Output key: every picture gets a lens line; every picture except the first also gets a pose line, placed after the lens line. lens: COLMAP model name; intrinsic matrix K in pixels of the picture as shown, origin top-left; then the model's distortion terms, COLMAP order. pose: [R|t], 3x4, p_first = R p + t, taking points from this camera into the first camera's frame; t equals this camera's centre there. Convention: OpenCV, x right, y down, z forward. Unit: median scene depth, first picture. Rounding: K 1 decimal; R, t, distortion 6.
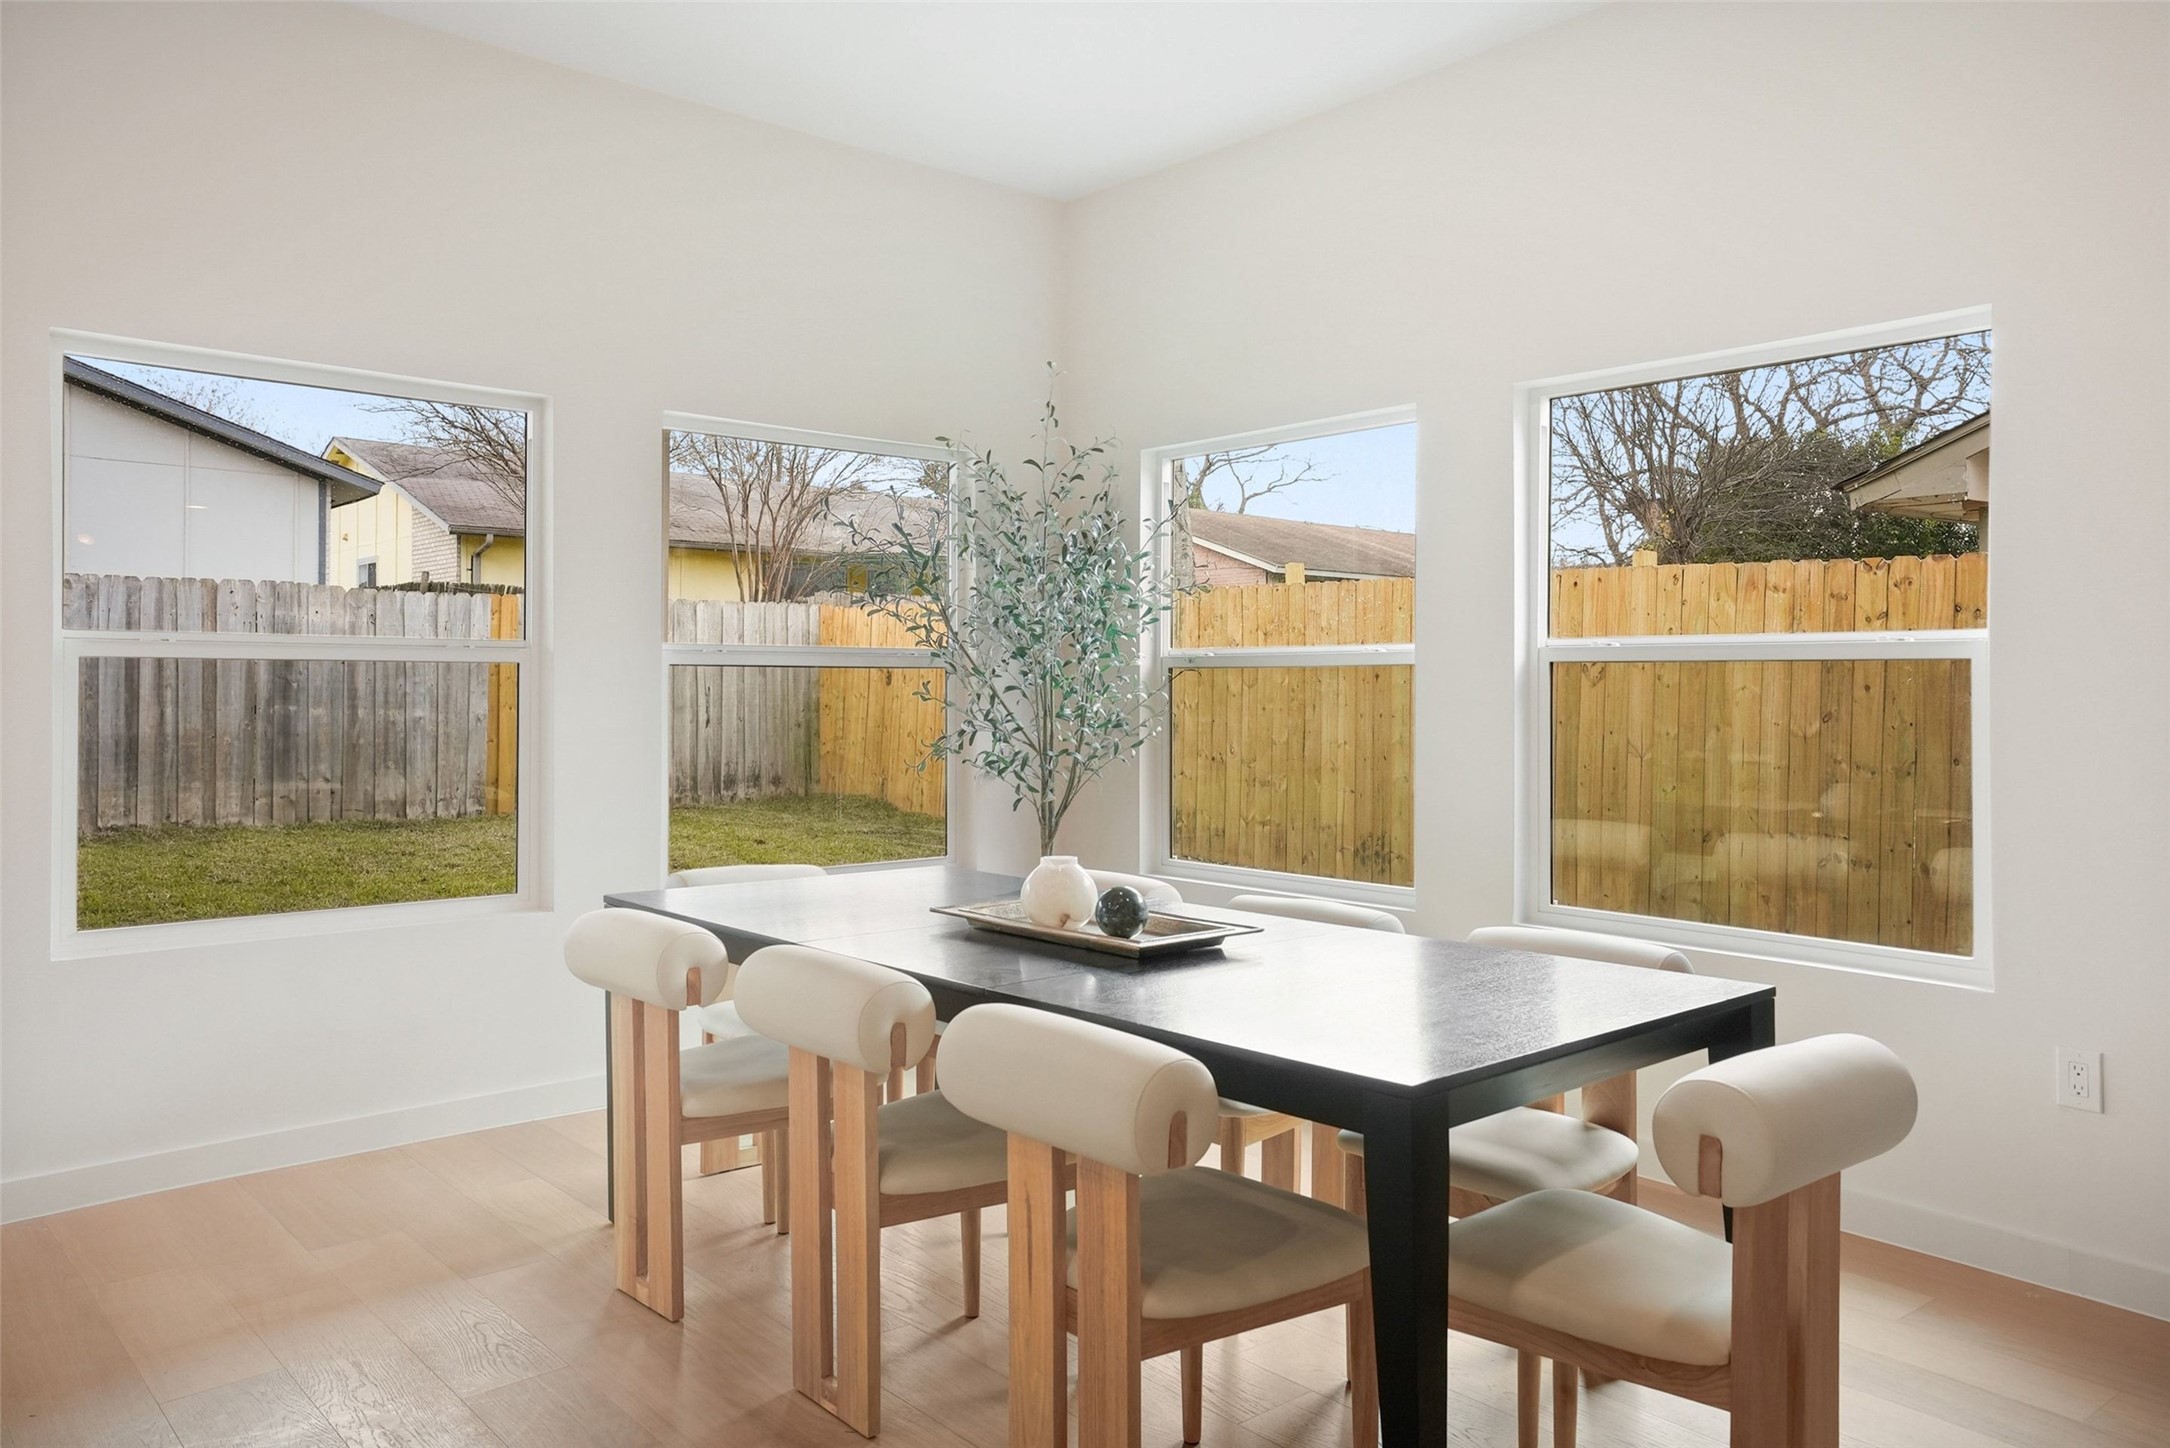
lens RADIAL K [[1541.6, 0, 1131.7], [0, 1541.6, 664.5], [0, 0, 1]] dist [-0.020195, 0.012355]
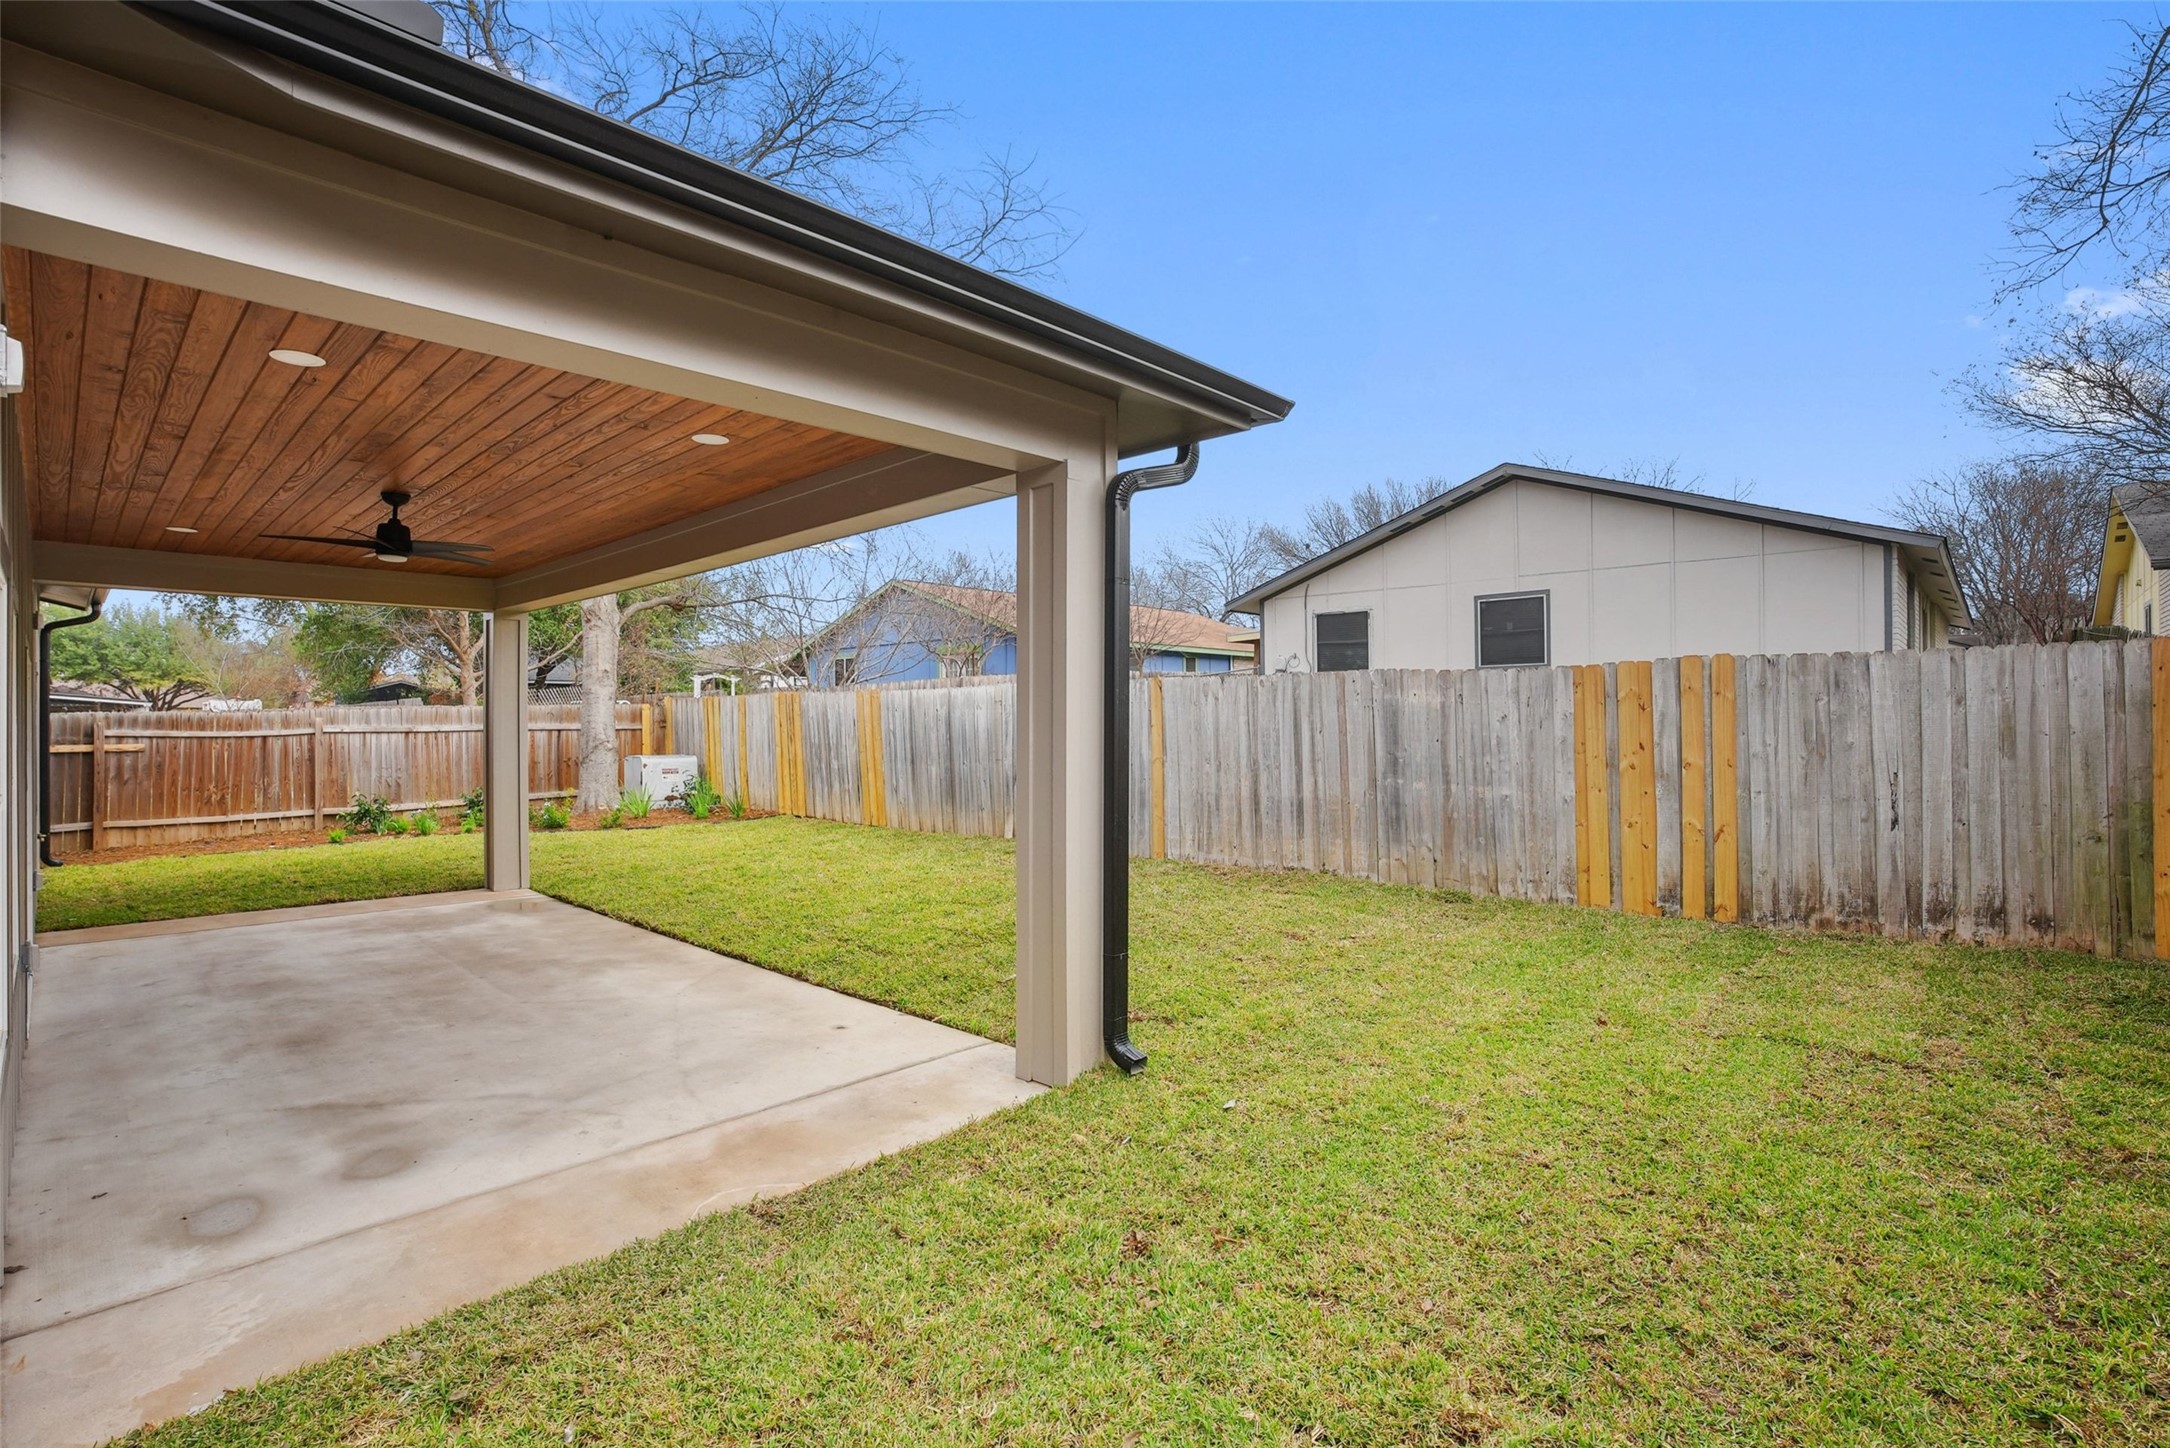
lens RADIAL K [[1026.5, 0, 1075.2], [0, 1026.5, 718.1], [0, 0, 1]] dist [-0.034515, 0.003660]
pose [[0.095241, -0.006301, -0.995434, 0.172334], [0.020147, 0.999787, -0.004401, -0.019013], [0.995250, -0.019636, 0.095348, 0.679566]]
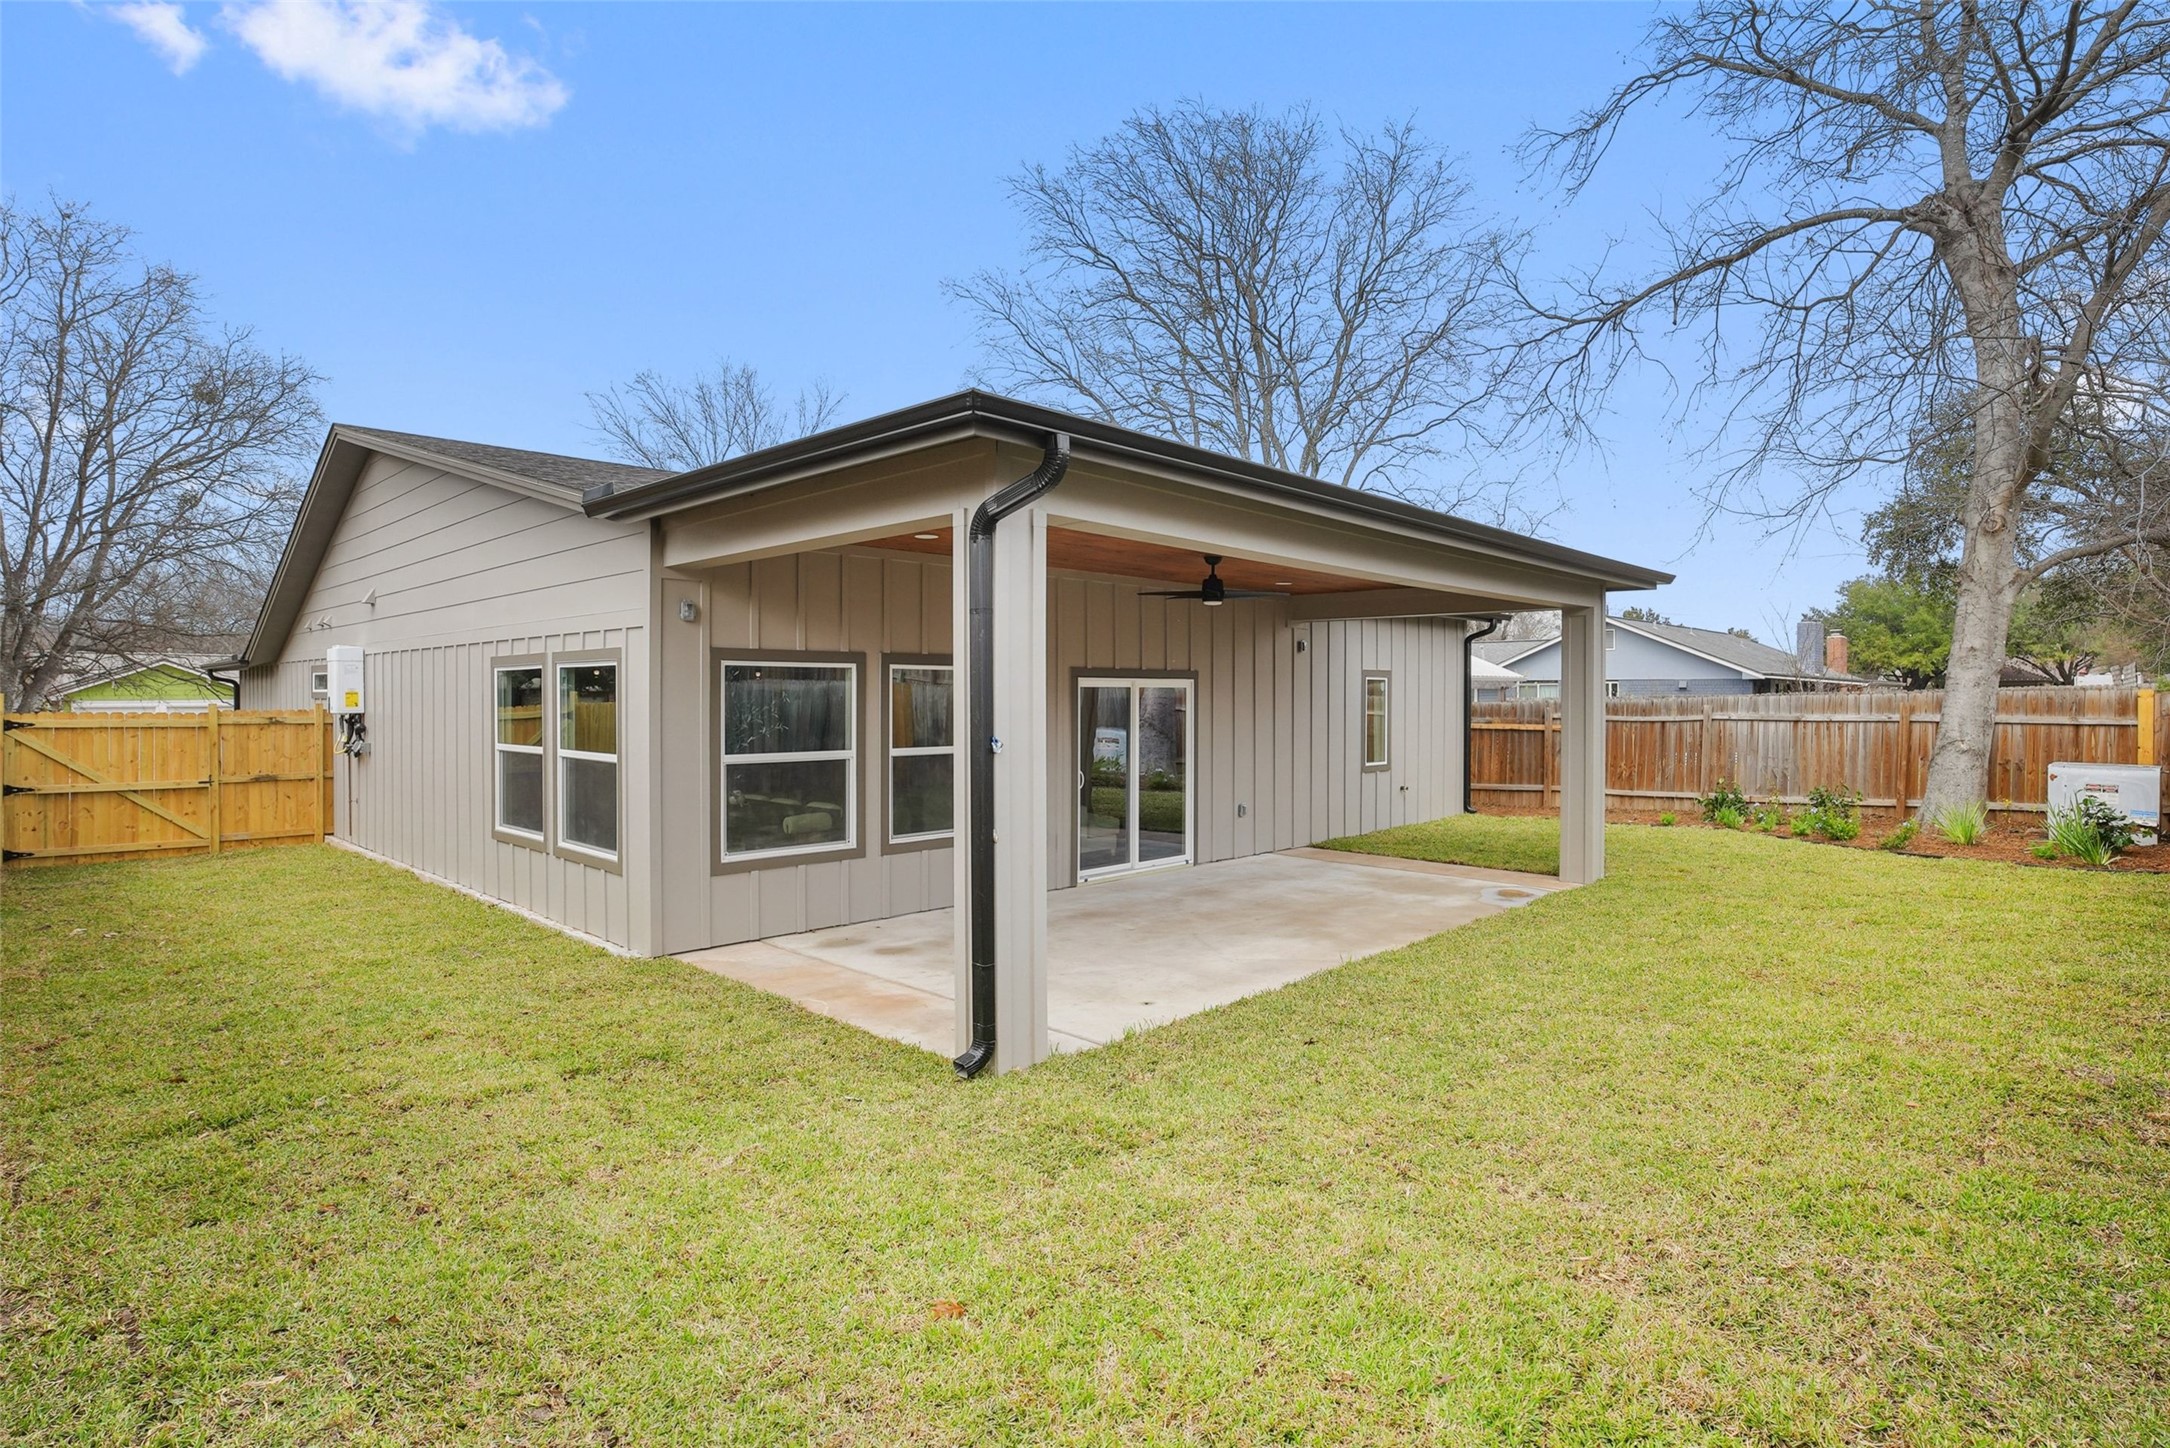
lens RADIAL K [[1125.1, 0, 1076.6], [0, 1125.1, 711.5], [0, 0, 1]] dist [-0.048898, -0.000471]
pose [[-0.996945, -0.003767, -0.078022, -0.245230], [-0.003840, 0.999992, 0.000778, -0.033458], [0.078019, 0.001076, -0.996951, 1.216487]]
